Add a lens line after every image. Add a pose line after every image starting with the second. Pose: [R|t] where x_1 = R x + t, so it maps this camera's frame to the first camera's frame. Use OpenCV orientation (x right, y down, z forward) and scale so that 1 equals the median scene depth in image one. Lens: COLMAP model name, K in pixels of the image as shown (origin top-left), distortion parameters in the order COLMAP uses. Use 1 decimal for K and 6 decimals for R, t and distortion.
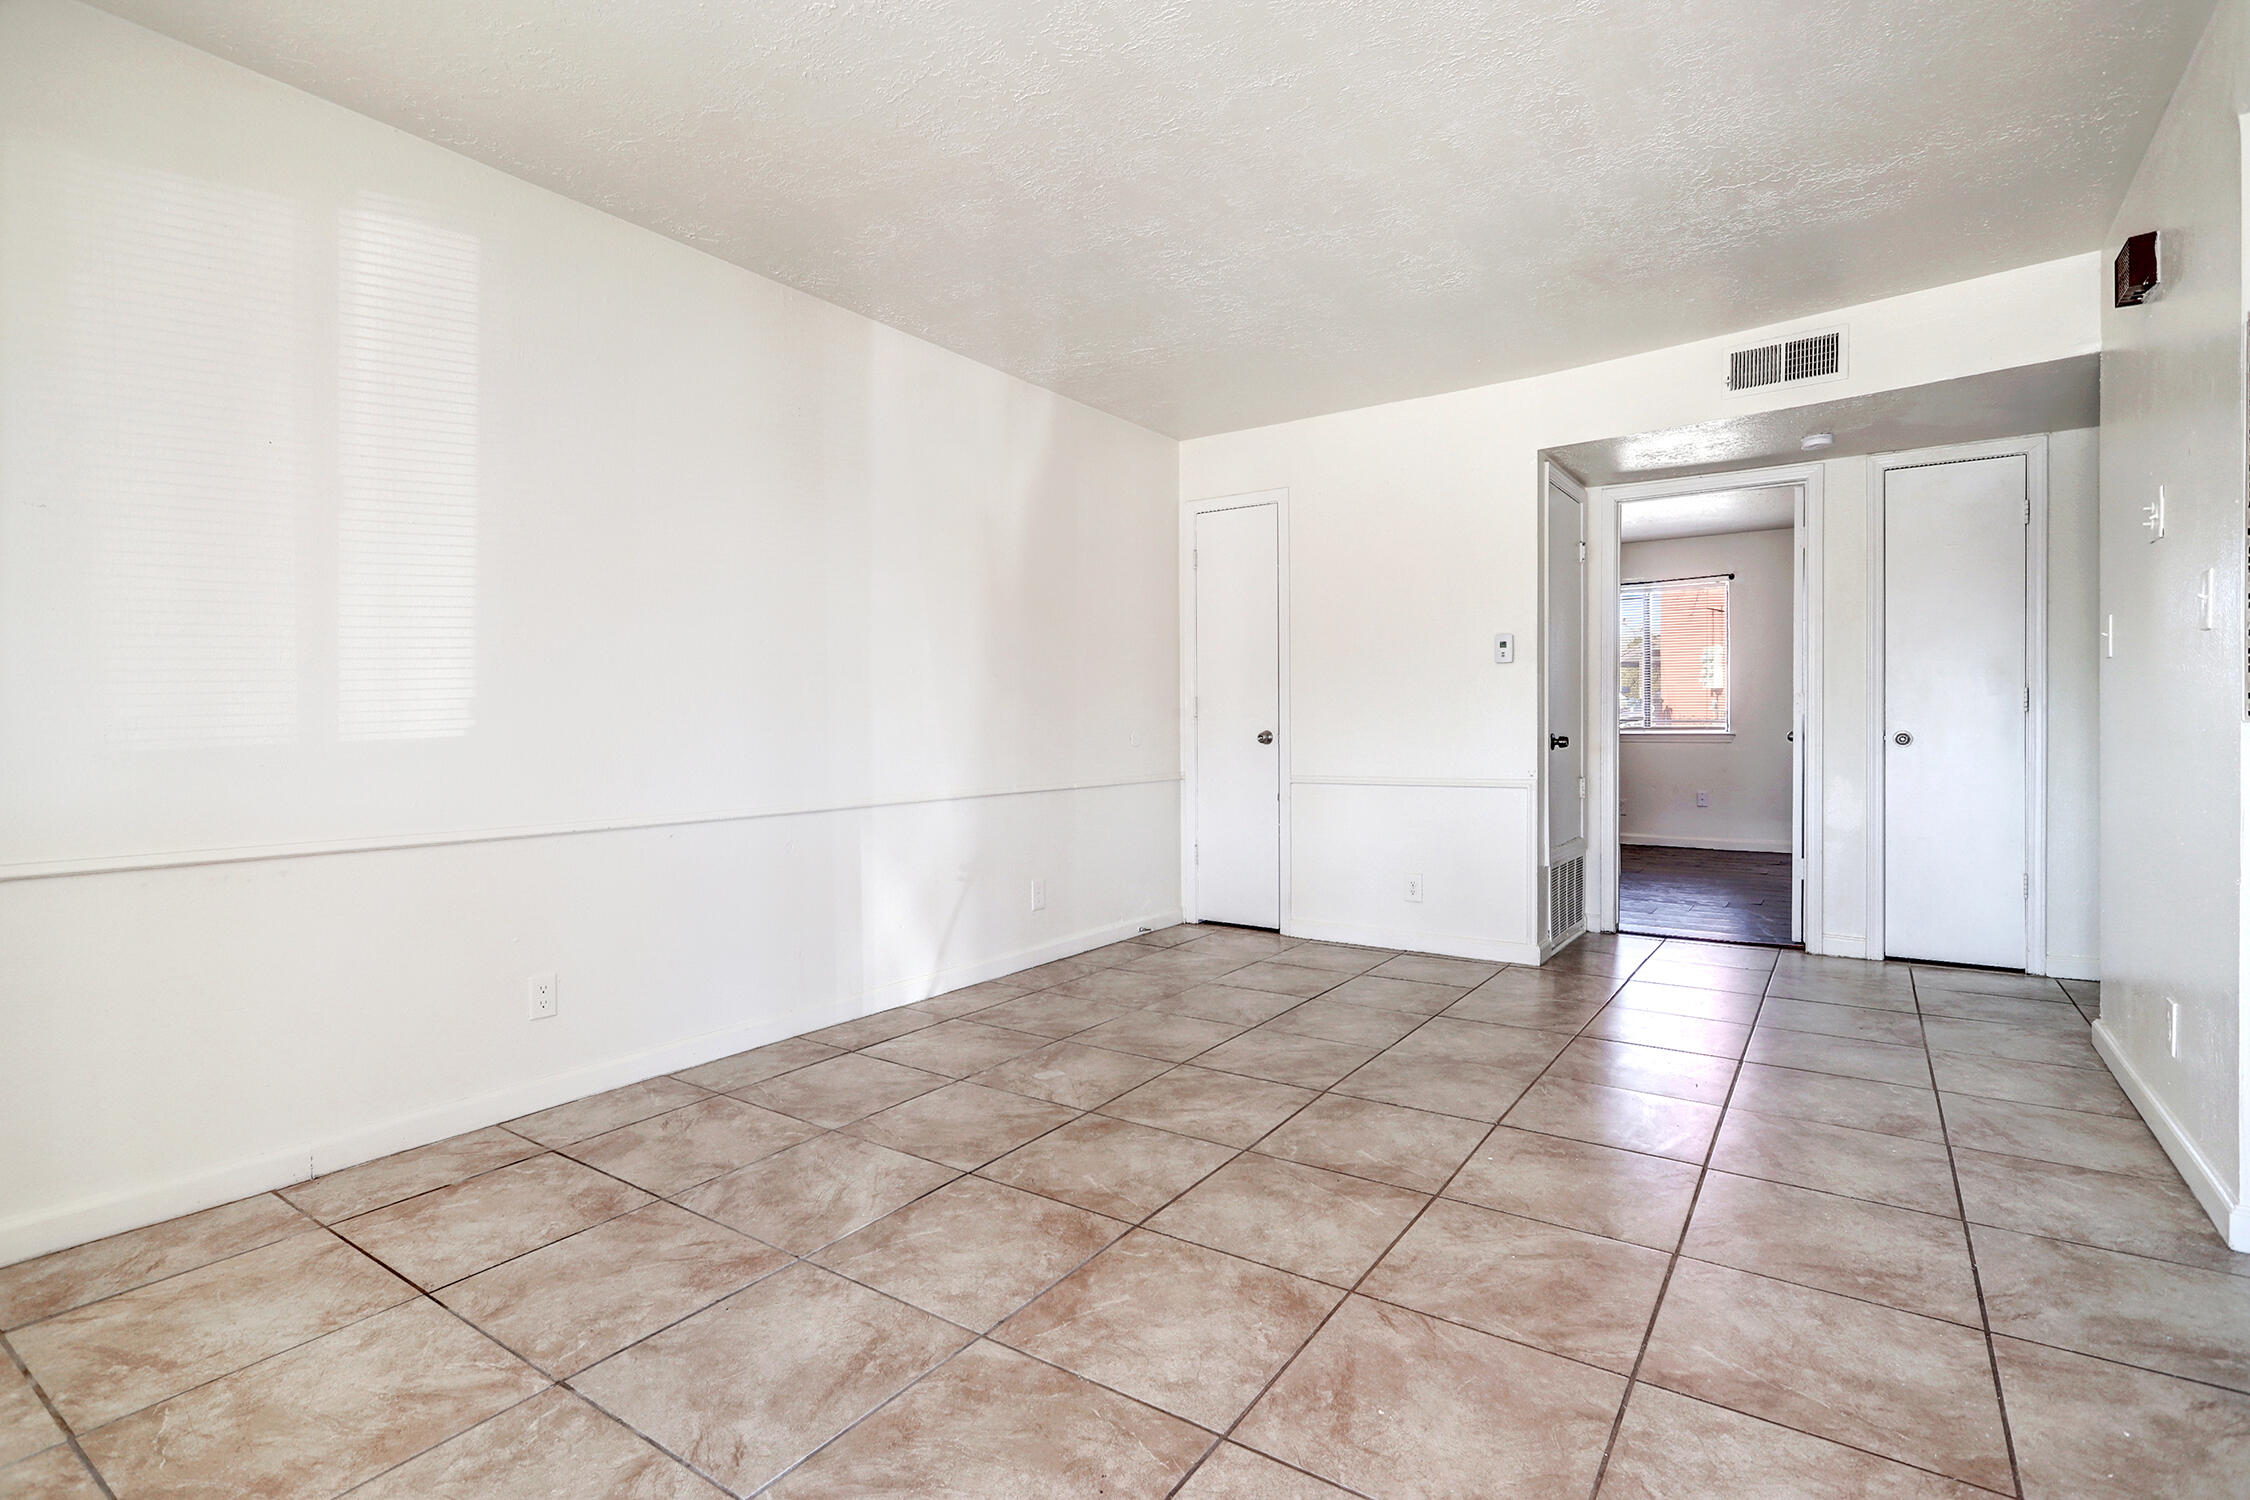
lens RADIAL K [[1085.5, 0, 1134.3], [0, 1085.5, 740.3], [0, 0, 1]] dist [-0.005720, -0.000527]
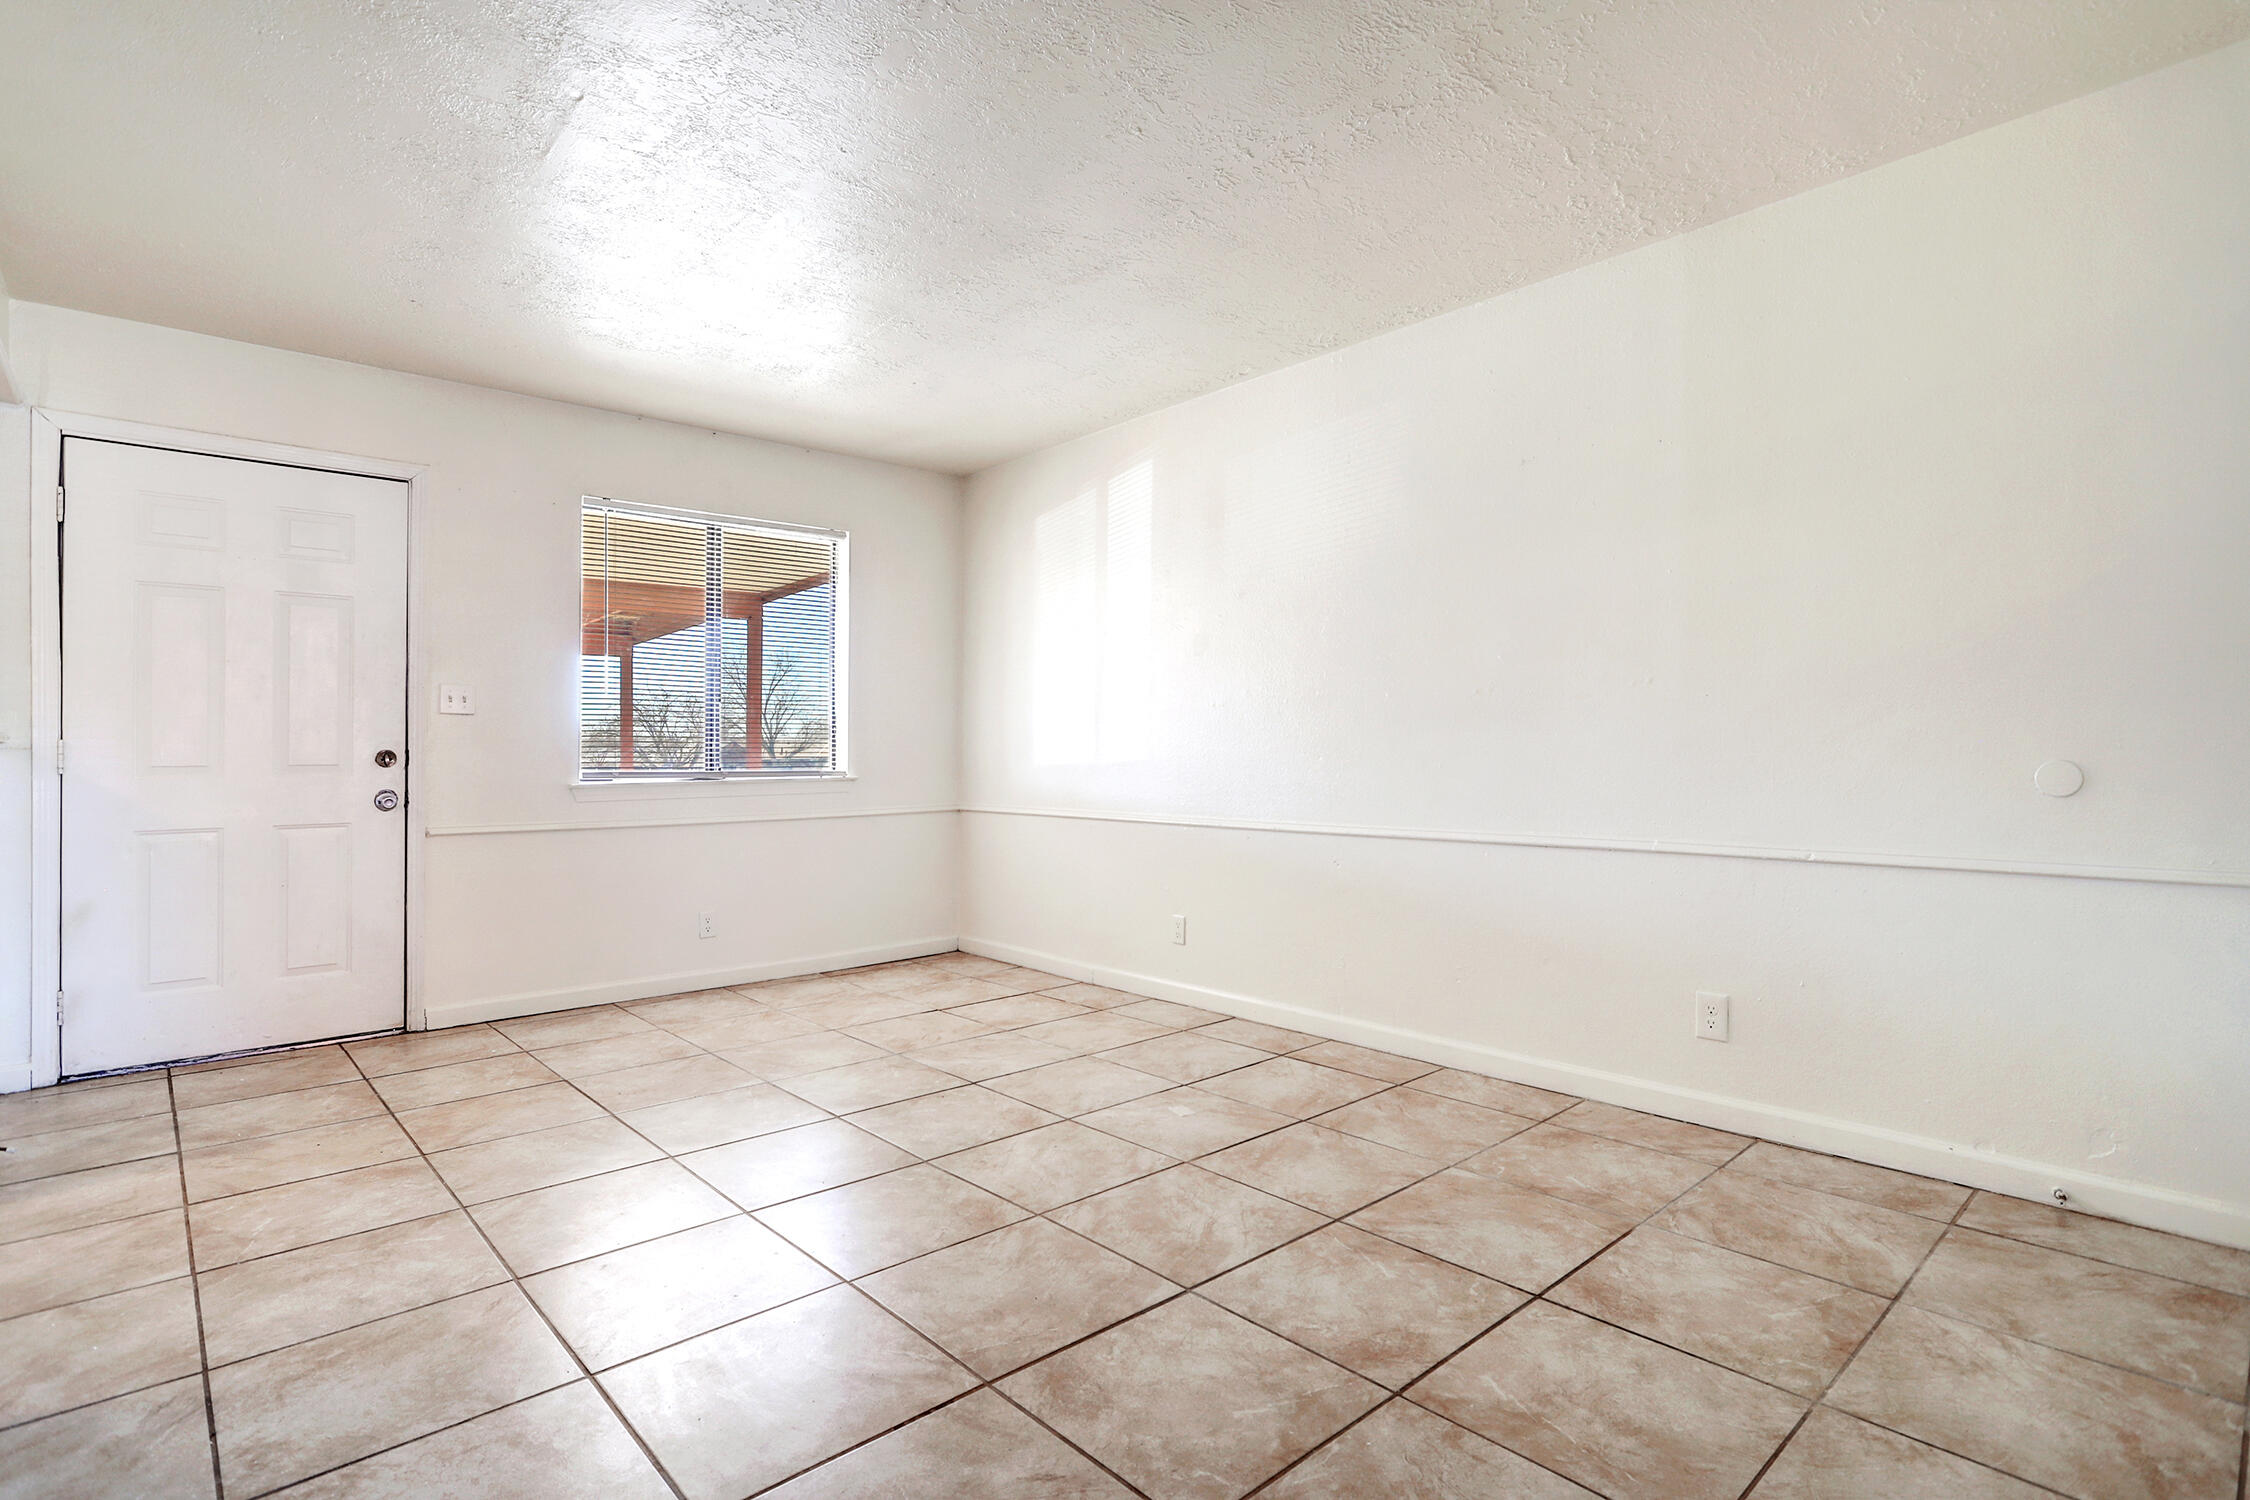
lens RADIAL K [[1090.7, 0, 1145.3], [0, 1090.7, 755.2], [0, 0, 1]] dist [0.003347, 0.000668]
pose [[-0.230924, 0.009958, -0.972921, 1.297615], [-0.002957, 0.999936, 0.010937, -0.043992], [0.972967, 0.005403, -0.230880, 1.719037]]
